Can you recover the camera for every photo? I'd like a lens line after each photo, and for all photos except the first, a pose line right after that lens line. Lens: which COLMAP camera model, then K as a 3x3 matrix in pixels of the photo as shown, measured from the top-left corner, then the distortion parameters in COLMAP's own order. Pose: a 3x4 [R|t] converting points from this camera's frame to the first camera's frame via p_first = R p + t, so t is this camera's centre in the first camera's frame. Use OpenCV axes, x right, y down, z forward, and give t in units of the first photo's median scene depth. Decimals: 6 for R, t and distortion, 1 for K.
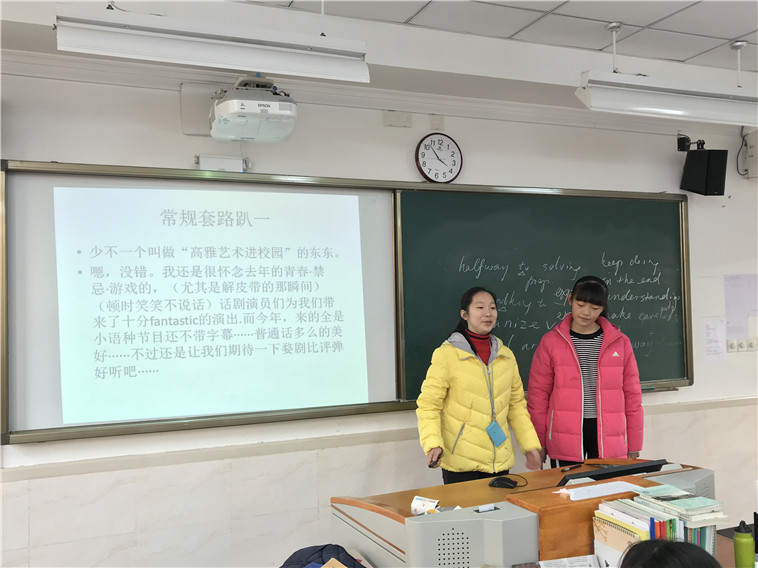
lens RADIAL K [[713.1, 0, 378.1], [0, 713.1, 284.7], [0, 0, 1]] dist [0.001056, 0.000000]
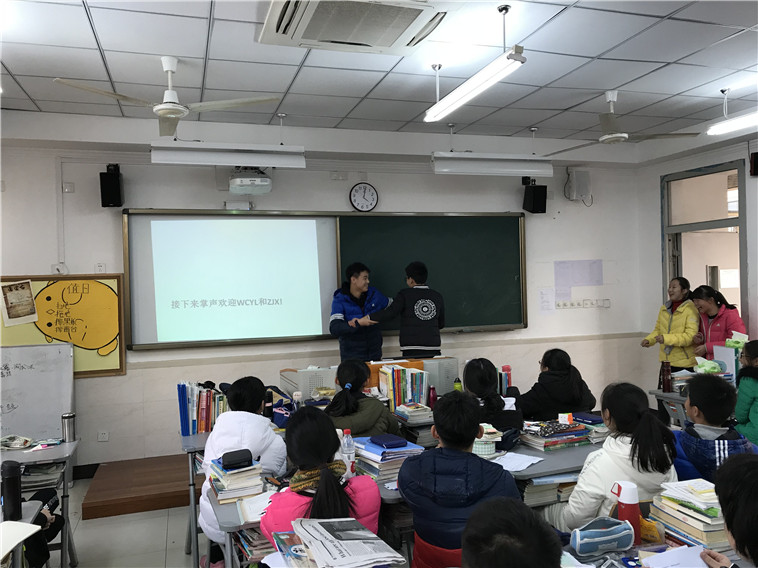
lens RADIAL K [[613.5, 0, 379.8], [0, 613.5, 283.0], [0, 0, 1]] dist [0.006121, -0.000129]
pose [[0.997085, -0.006077, -0.076063, 0.240644], [0.008244, 0.999568, 0.028209, -0.008227], [0.075858, -0.028753, 0.996704, -0.514411]]
